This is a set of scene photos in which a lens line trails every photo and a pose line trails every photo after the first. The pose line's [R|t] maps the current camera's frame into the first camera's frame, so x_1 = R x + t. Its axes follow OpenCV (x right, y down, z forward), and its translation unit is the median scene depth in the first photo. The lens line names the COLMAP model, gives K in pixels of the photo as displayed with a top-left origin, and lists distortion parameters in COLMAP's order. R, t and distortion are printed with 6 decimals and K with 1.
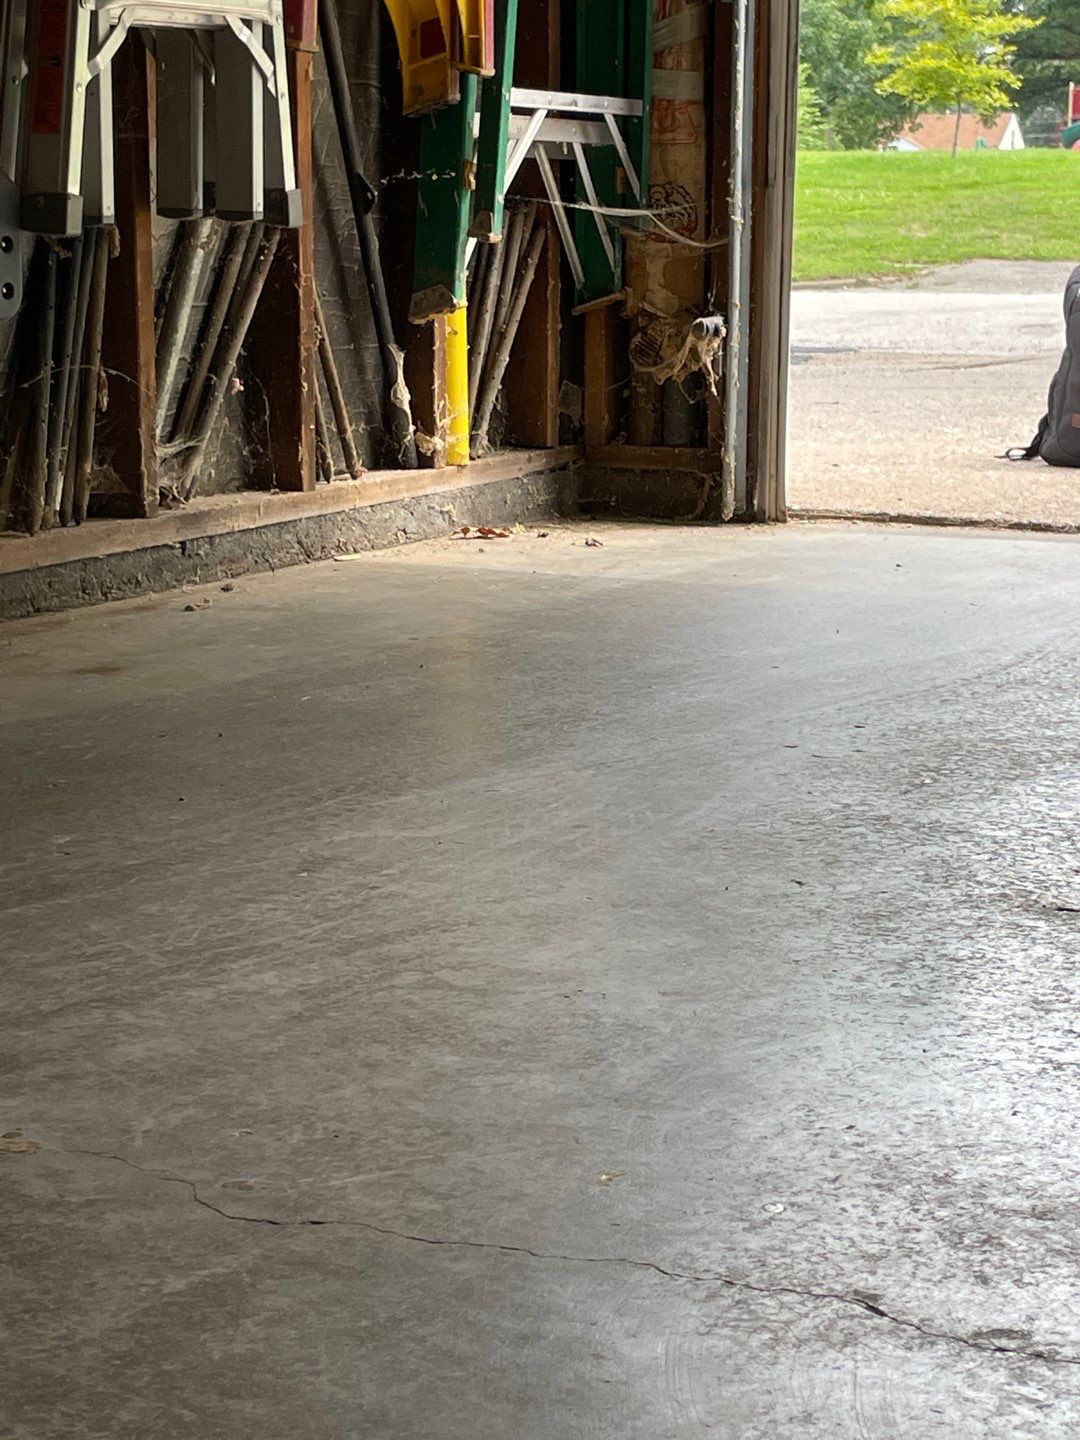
lens RADIAL K [[2705.3, 0, 540.0], [0, 2705.3, 720.0], [0, 0, 1]] dist [0.066170, 0.146004]
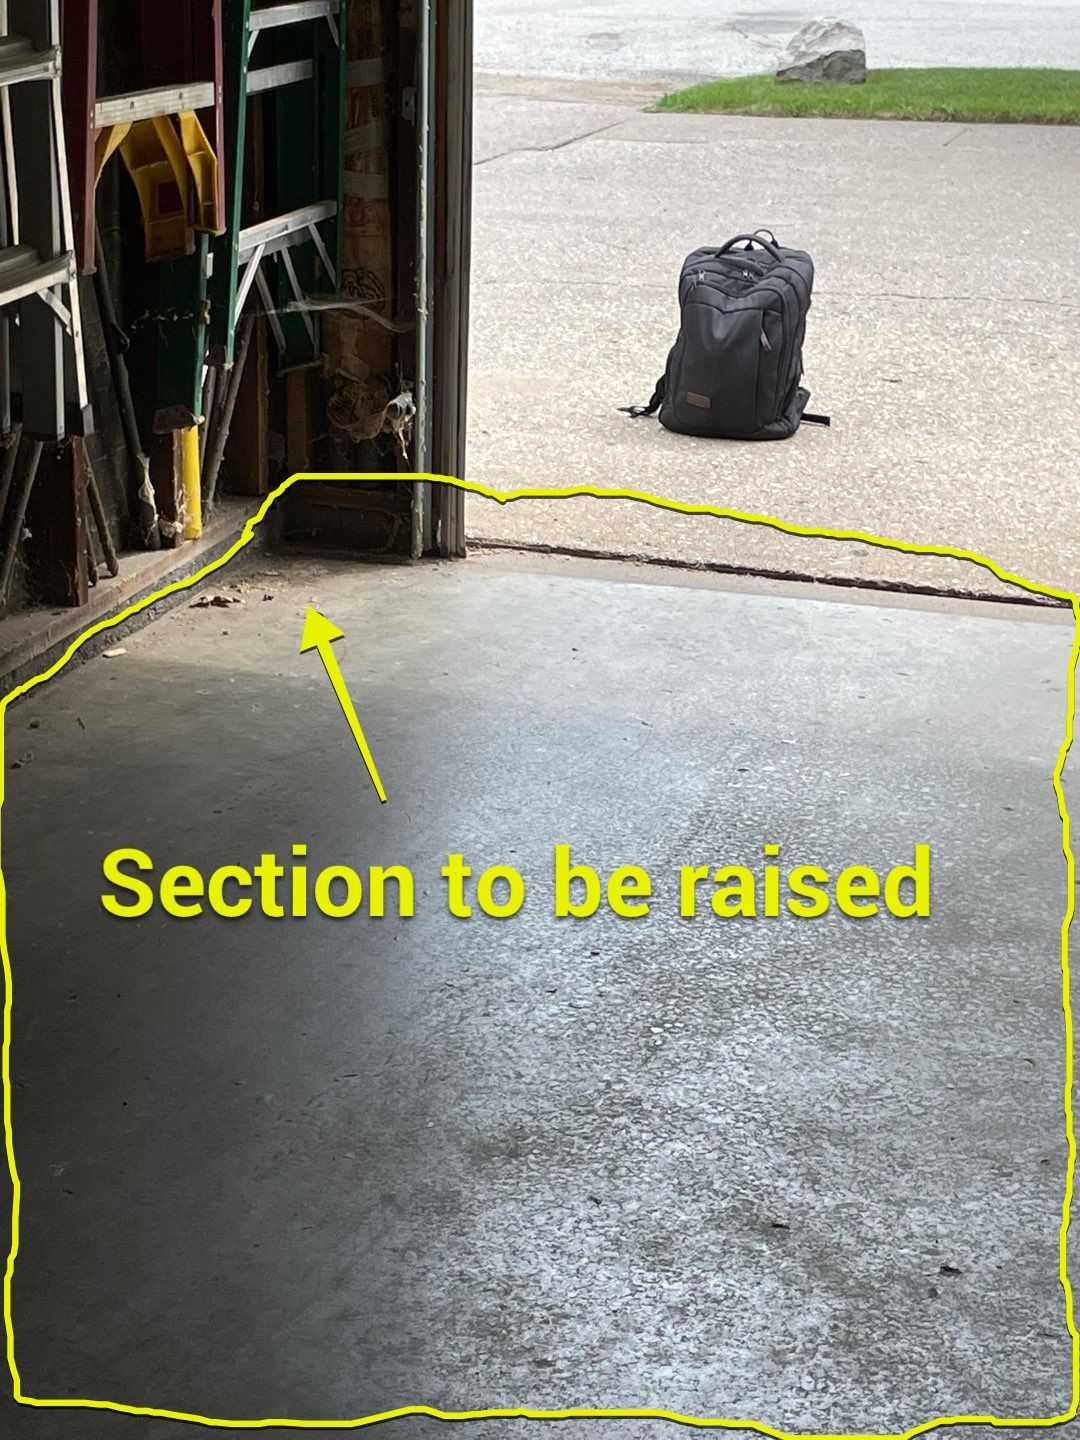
lens RADIAL K [[2705.3, 0, 540.0], [0, 2705.3, 720.0], [0, 0, 1]] dist [0.066170, 0.146004]
pose [[0.985889, -0.036822, 0.163300, -0.077480], [0.010512, 0.987200, 0.159143, -0.203620], [-0.167070, -0.155181, 0.973656, -0.178728]]
